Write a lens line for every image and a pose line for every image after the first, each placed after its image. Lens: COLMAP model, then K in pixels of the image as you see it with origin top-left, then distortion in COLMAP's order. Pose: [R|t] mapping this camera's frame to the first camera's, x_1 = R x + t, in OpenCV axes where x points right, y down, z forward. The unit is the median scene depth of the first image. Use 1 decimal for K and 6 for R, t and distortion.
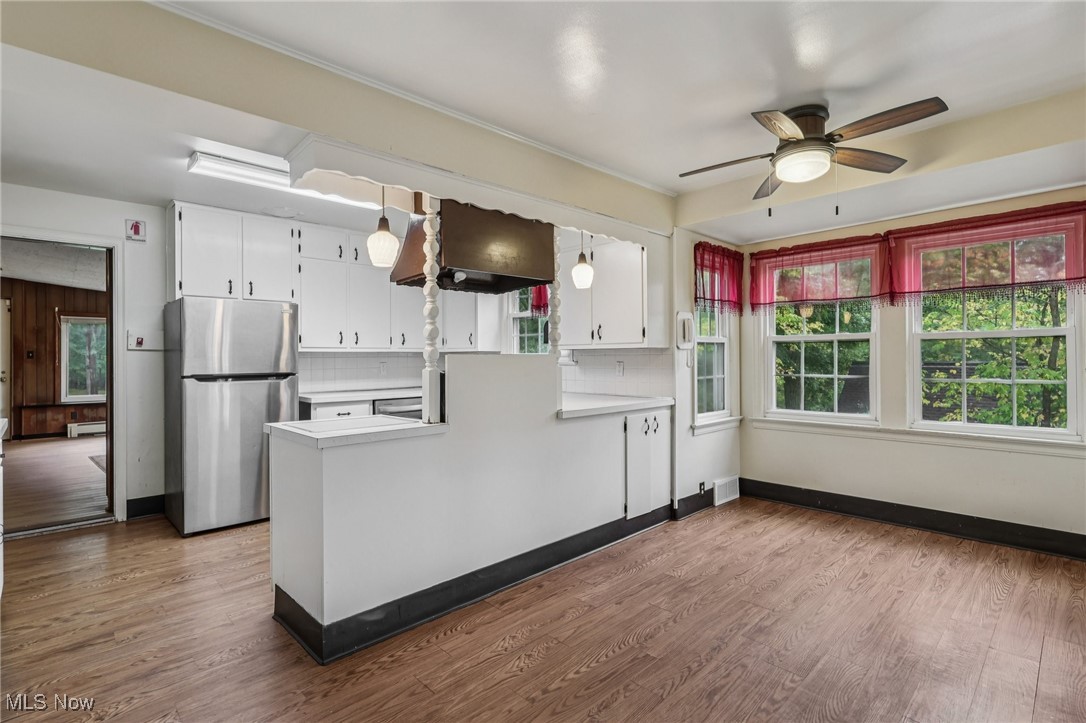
lens RADIAL K [[505.7, 0, 541.1], [0, 505.7, 358.0], [0, 0, 1]] dist [0.003678, 0.000164]
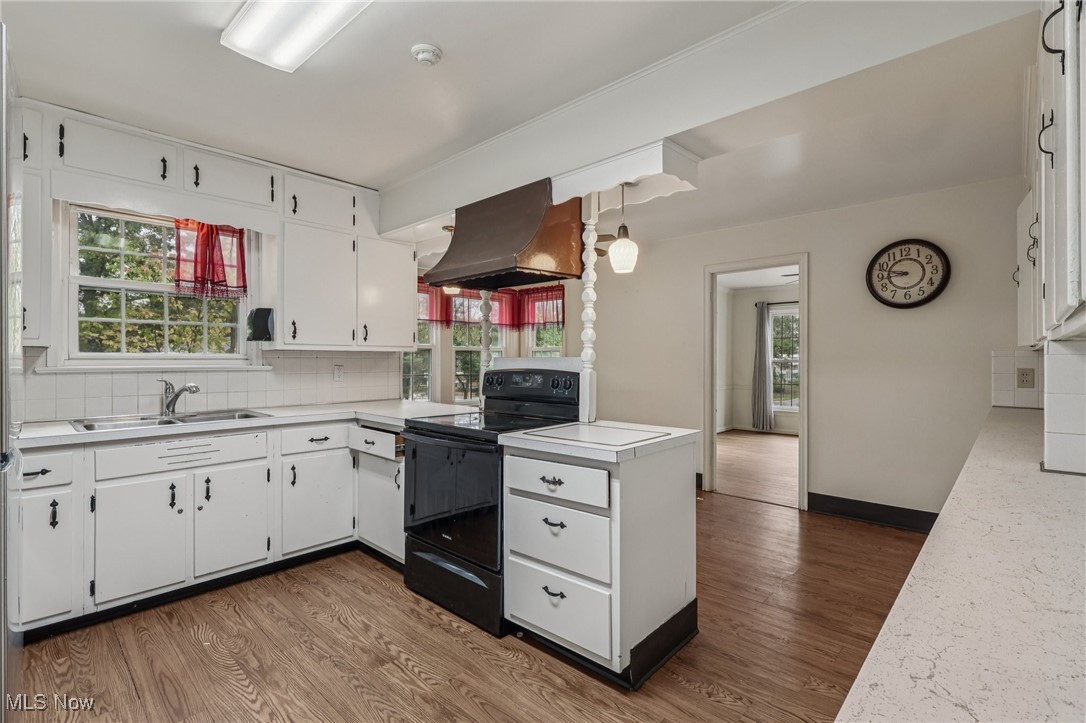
lens RADIAL K [[505.7, 0, 545.0], [0, 505.7, 360.0], [0, 0, 1]] dist [0.003678, 0.000164]
pose [[-0.053470, 0.006076, 0.998551, -1.314285], [-0.003299, 0.999975, -0.006261, 0.002683], [-0.998564, -0.003629, -0.053449, 1.190402]]
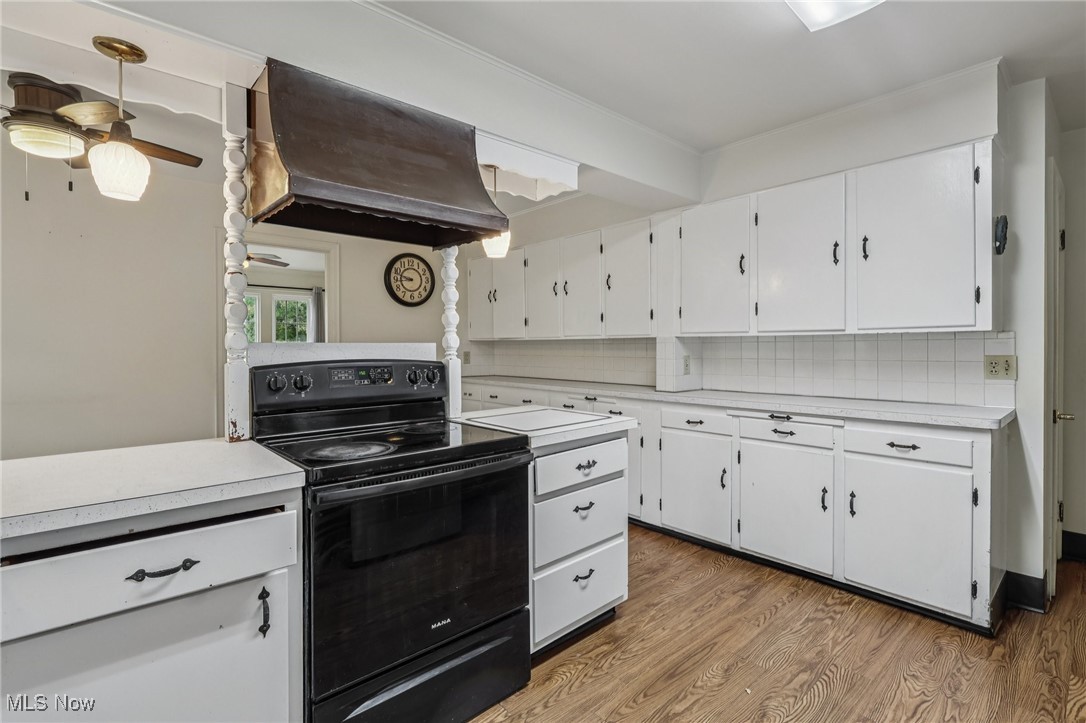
lens RADIAL K [[505.7, 0, 544.7], [0, 505.7, 354.5], [0, 0, 1]] dist [0.003678, 0.000164]
pose [[-0.999334, 0.012666, 0.034233, -0.434792], [0.013150, 0.999816, 0.013959, -0.000020], [-0.034049, 0.014400, -0.999316, 1.980354]]
